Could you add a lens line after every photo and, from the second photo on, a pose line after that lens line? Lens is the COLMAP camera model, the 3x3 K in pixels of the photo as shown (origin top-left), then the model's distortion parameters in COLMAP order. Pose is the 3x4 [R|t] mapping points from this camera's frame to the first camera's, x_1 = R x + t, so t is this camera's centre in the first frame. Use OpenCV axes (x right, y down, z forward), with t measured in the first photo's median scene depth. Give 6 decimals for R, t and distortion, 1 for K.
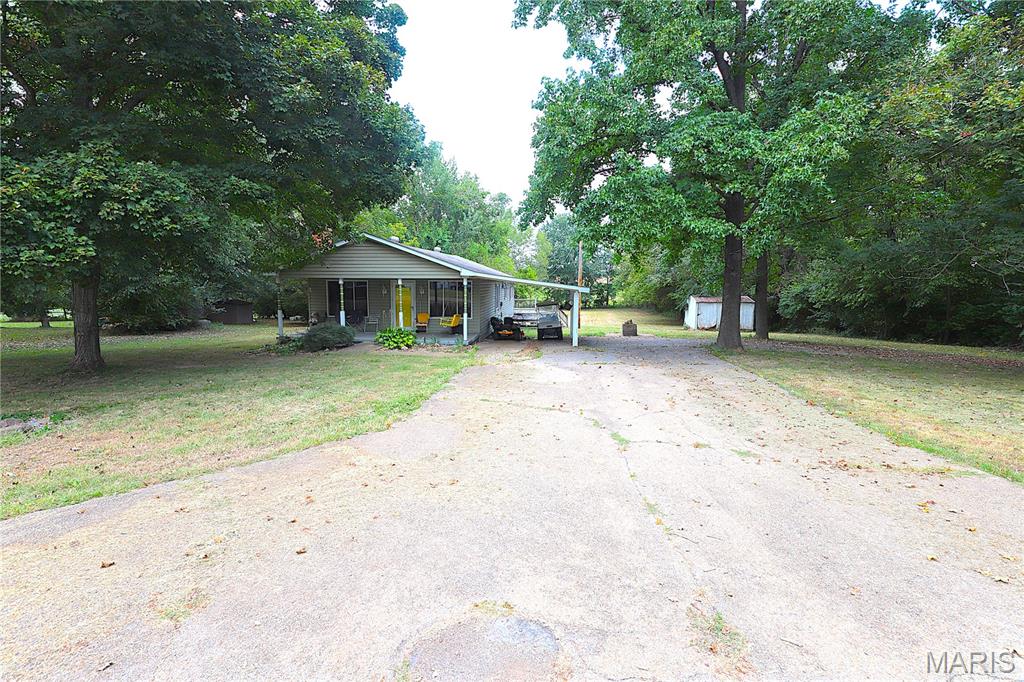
lens RADIAL K [[478.8, 0, 512.0], [0, 478.8, 341.0], [0, 0, 1]] dist [-0.032549, -0.000134]
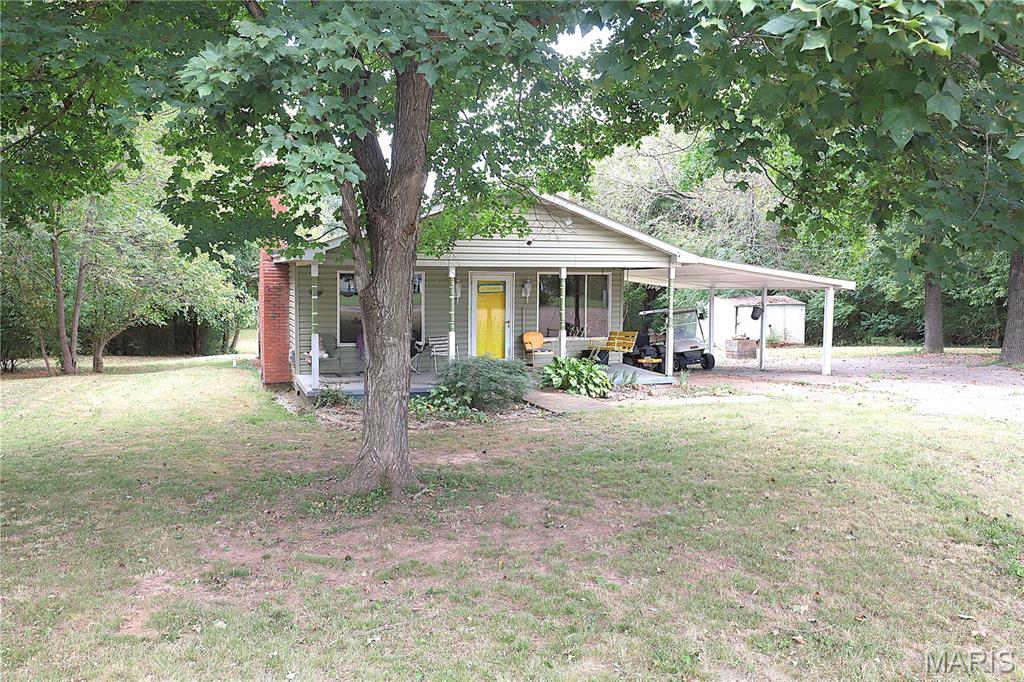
lens RADIAL K [[814.1, 0, 512.0], [0, 814.1, 341.0], [0, 0, 1]] dist [0.006957, 0.003520]
pose [[0.892867, -0.040127, 0.448529, -0.661705], [0.061820, 0.997514, -0.033820, -0.019486], [-0.446057, 0.057925, 0.893128, 0.201591]]
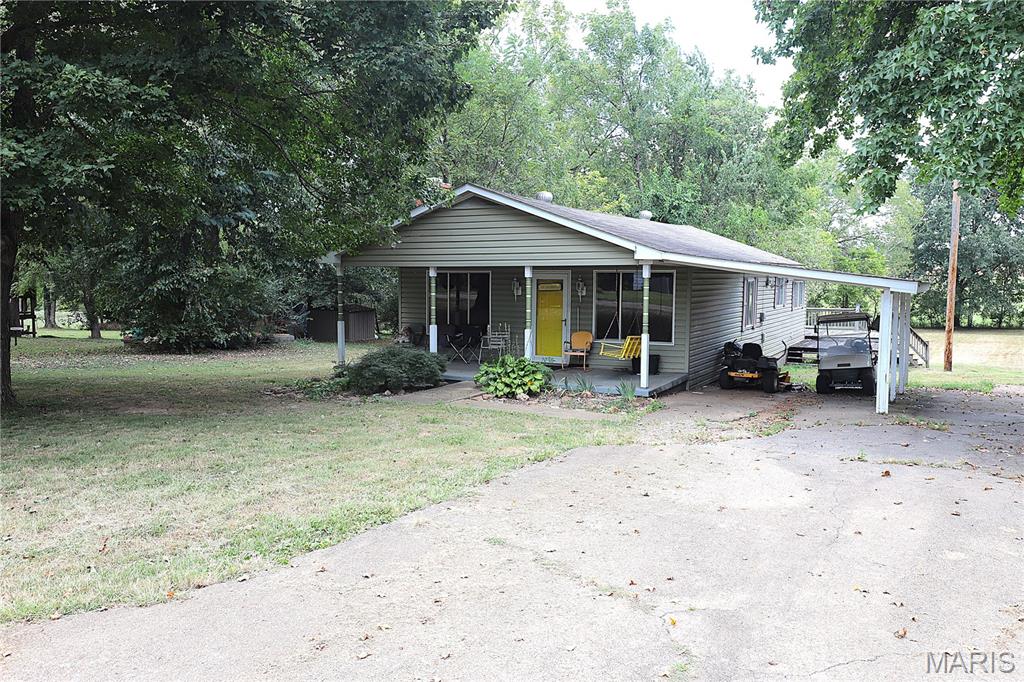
lens RADIAL K [[814.1, 0, 512.0], [0, 814.1, 341.0], [0, 0, 1]] dist [0.006957, 0.003520]
pose [[0.920875, 0.026231, -0.388975, 0.101487], [-0.043927, 0.998362, -0.036667, -0.011925], [0.387376, 0.050852, 0.920518, 0.146395]]
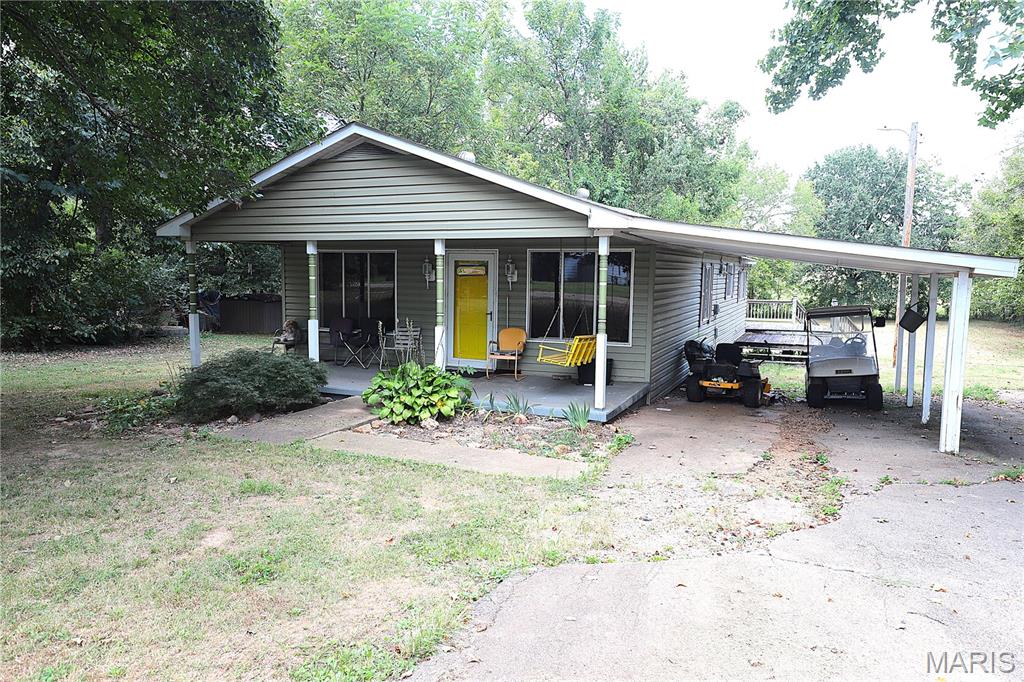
lens RADIAL K [[718.4, 0, 512.0], [0, 718.4, 341.0], [0, 0, 1]] dist [0.052512, 0.000854]
pose [[0.951927, 0.031662, -0.304685, 0.003780], [-0.040699, 0.998899, -0.023353, -0.034915], [0.303610, 0.034630, 0.952167, 0.436130]]
